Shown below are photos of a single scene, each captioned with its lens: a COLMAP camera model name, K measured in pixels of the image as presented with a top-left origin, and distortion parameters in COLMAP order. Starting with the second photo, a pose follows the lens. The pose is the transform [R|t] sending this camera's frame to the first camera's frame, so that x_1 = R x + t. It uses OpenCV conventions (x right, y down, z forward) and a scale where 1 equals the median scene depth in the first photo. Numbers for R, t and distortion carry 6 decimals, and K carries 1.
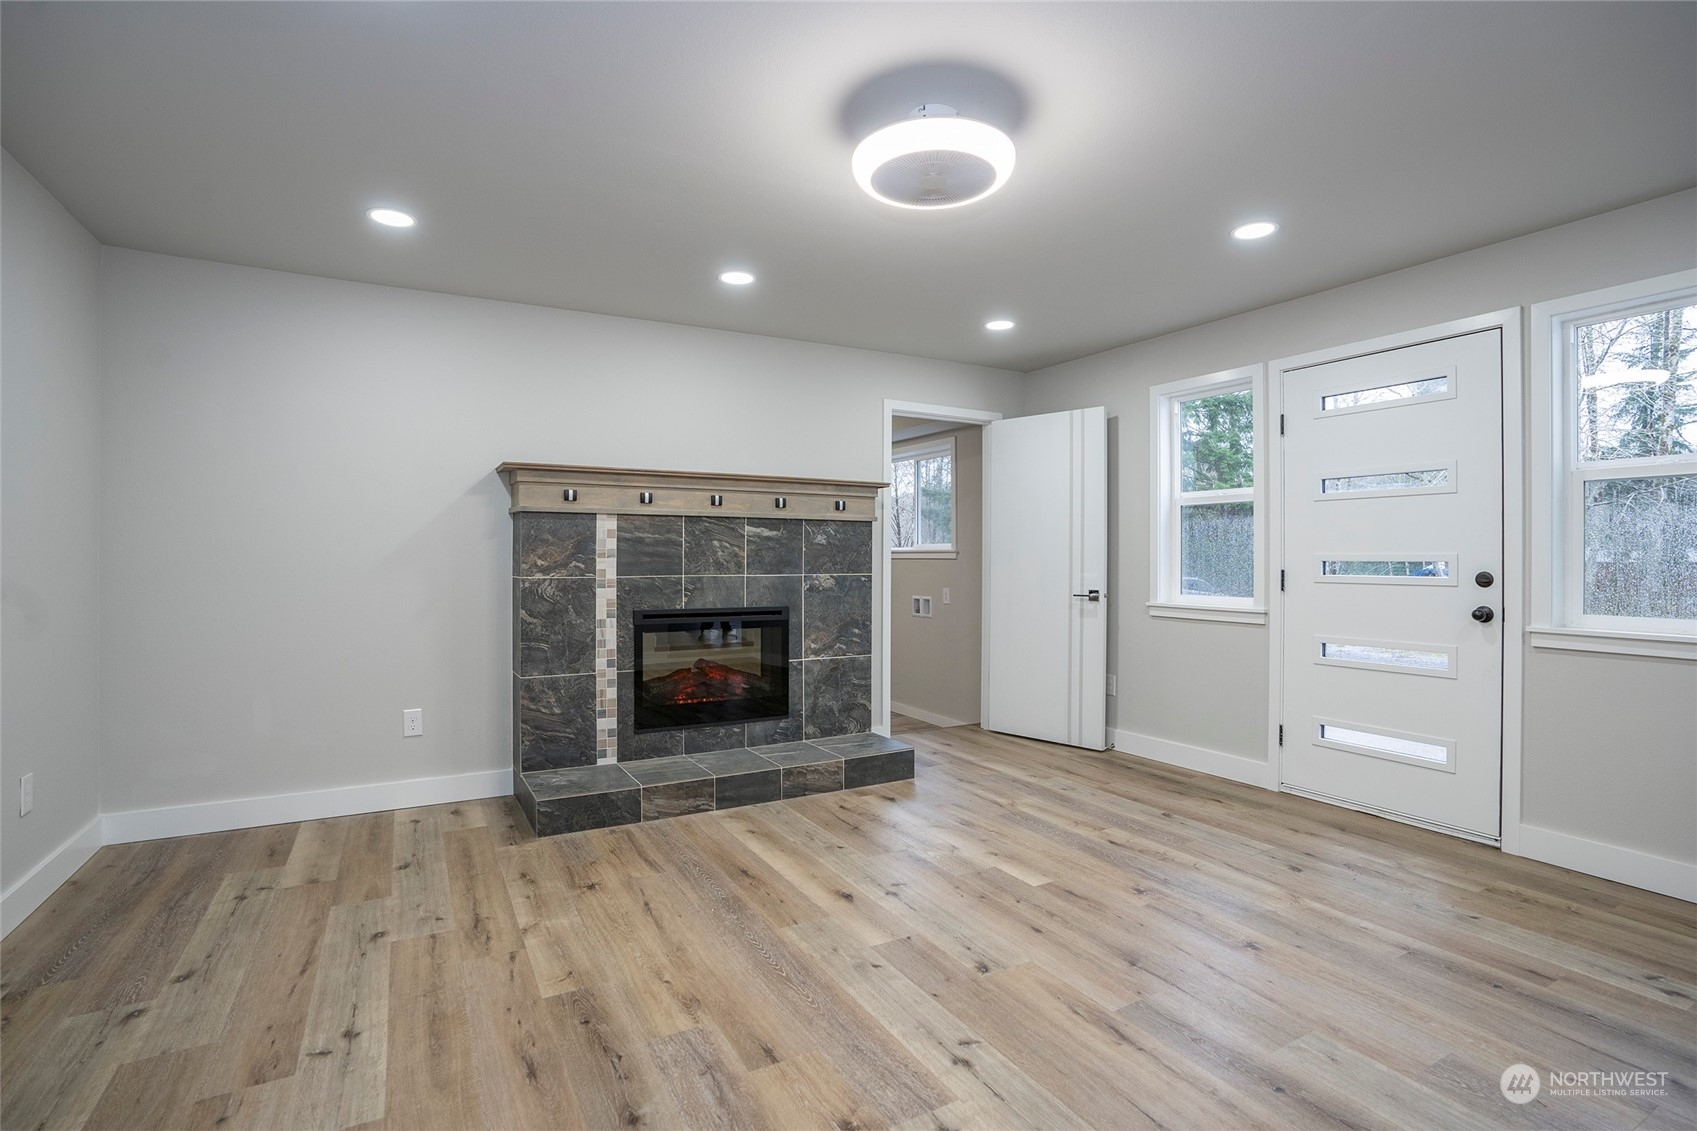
lens RADIAL K [[799.6, 0, 851.3], [0, 799.6, 560.8], [0, 0, 1]] dist [-0.071657, 0.030200]
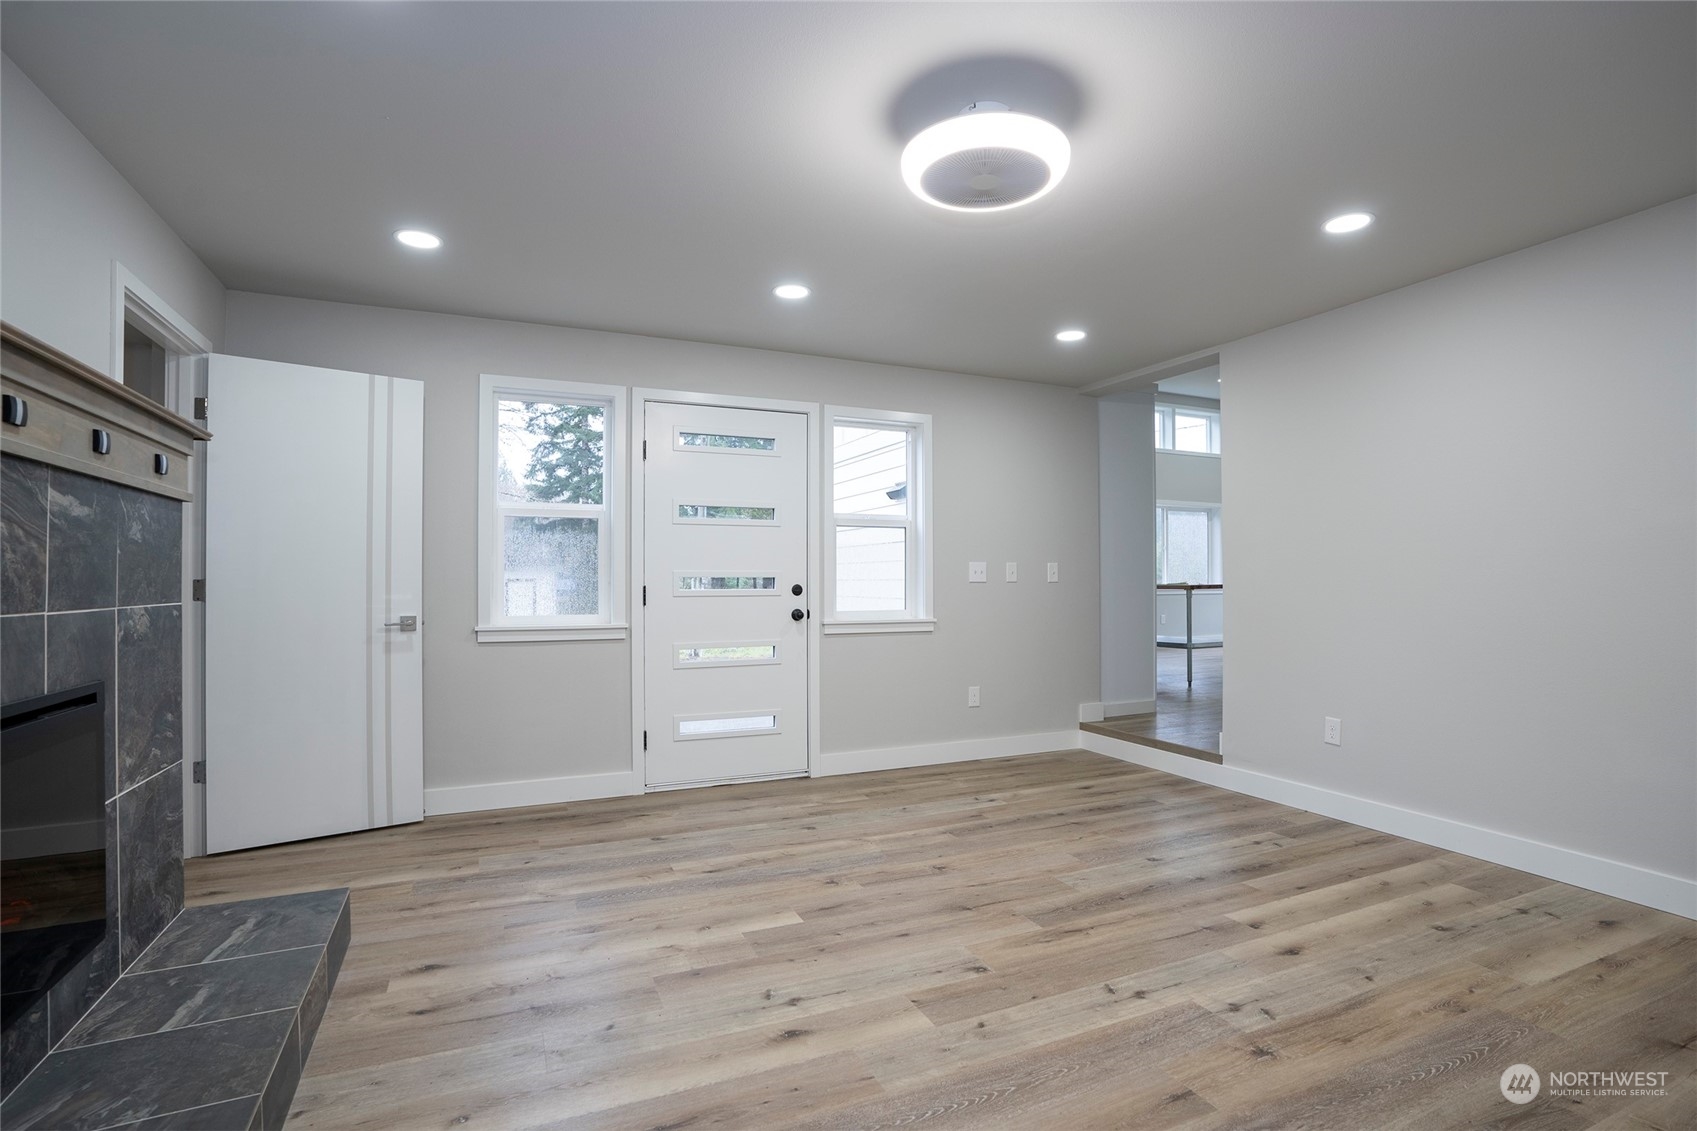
lens RADIAL K [[808.3, 0, 842.5], [0, 808.3, 574.5], [0, 0, 1]] dist [-0.072460, 0.031969]
pose [[0.102949, 0.005107, 0.994674, -0.519833], [0.006090, 0.999965, -0.005765, 0.004280], [-0.994668, 0.006651, 0.102914, 0.625540]]
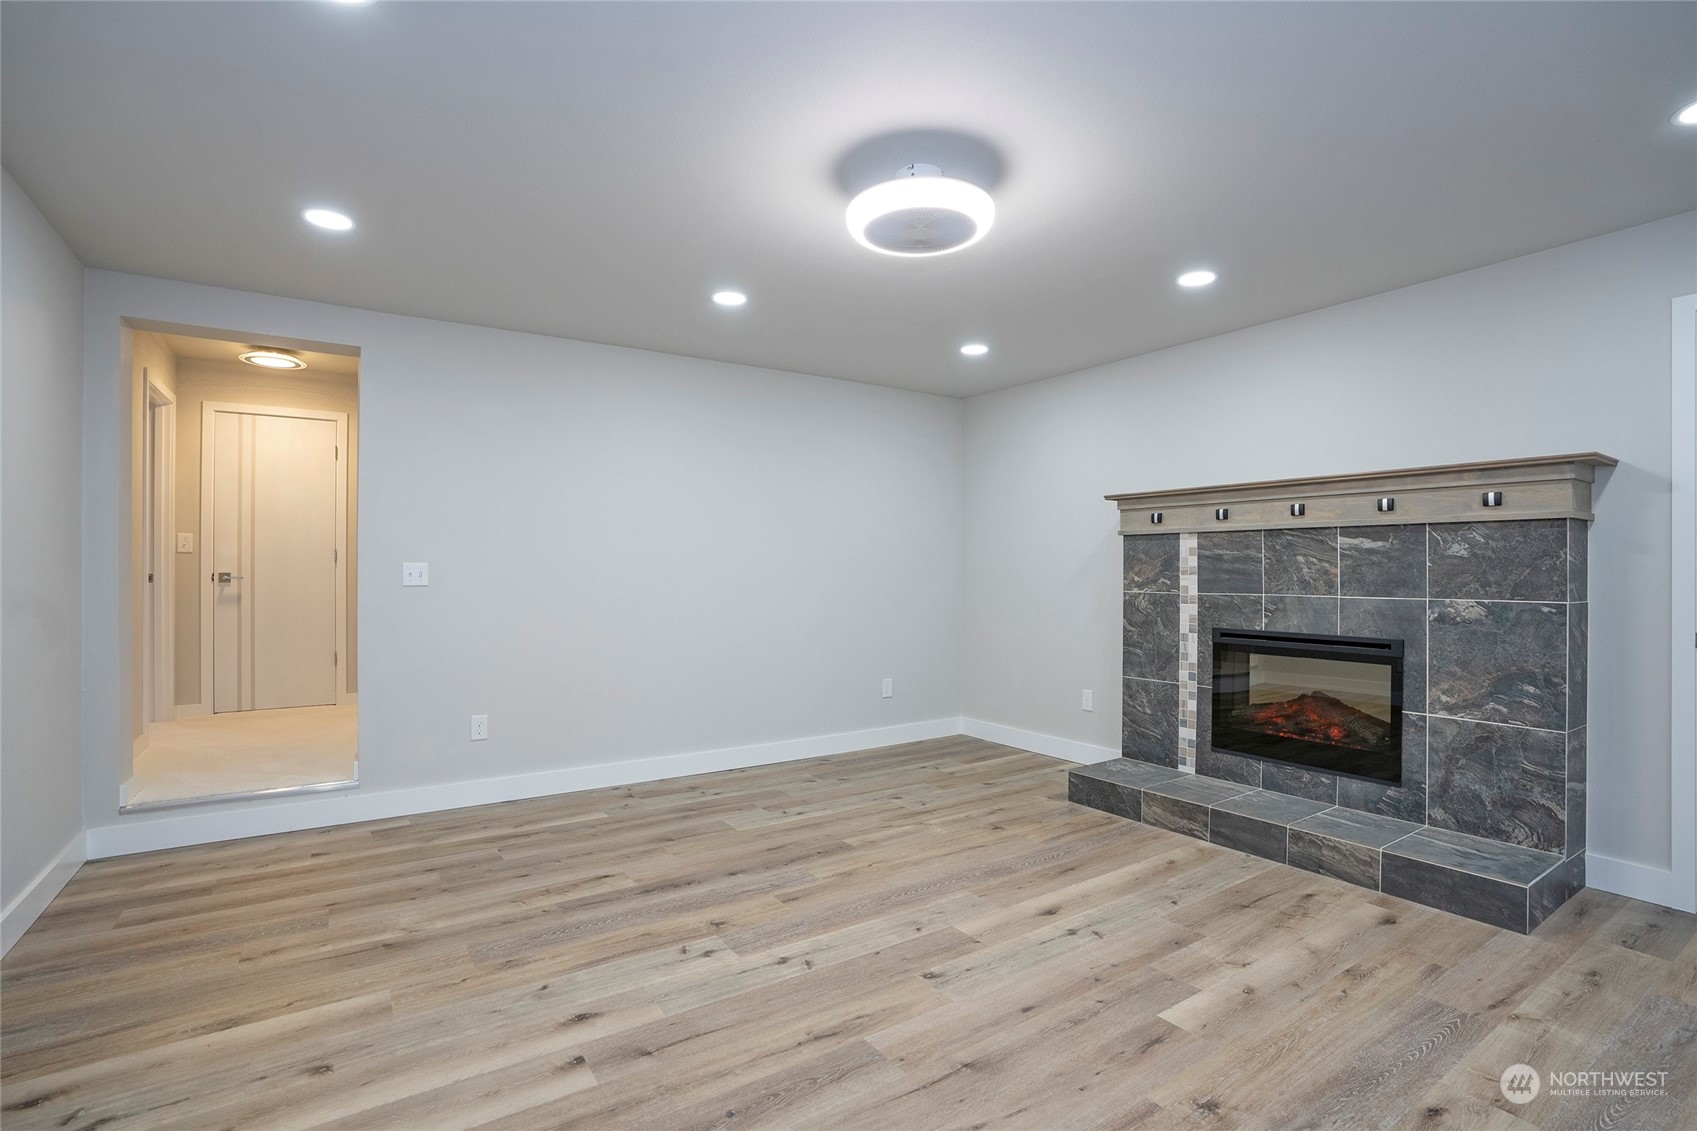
lens RADIAL K [[799.6, 0, 851.3], [0, 799.6, 560.8], [0, 0, 1]] dist [-0.071657, 0.030200]
pose [[0.077706, -0.014216, -0.996875, 0.697281], [-0.006664, 0.999869, -0.014778, -0.004017], [0.996954, 0.007791, 0.077601, 0.476193]]
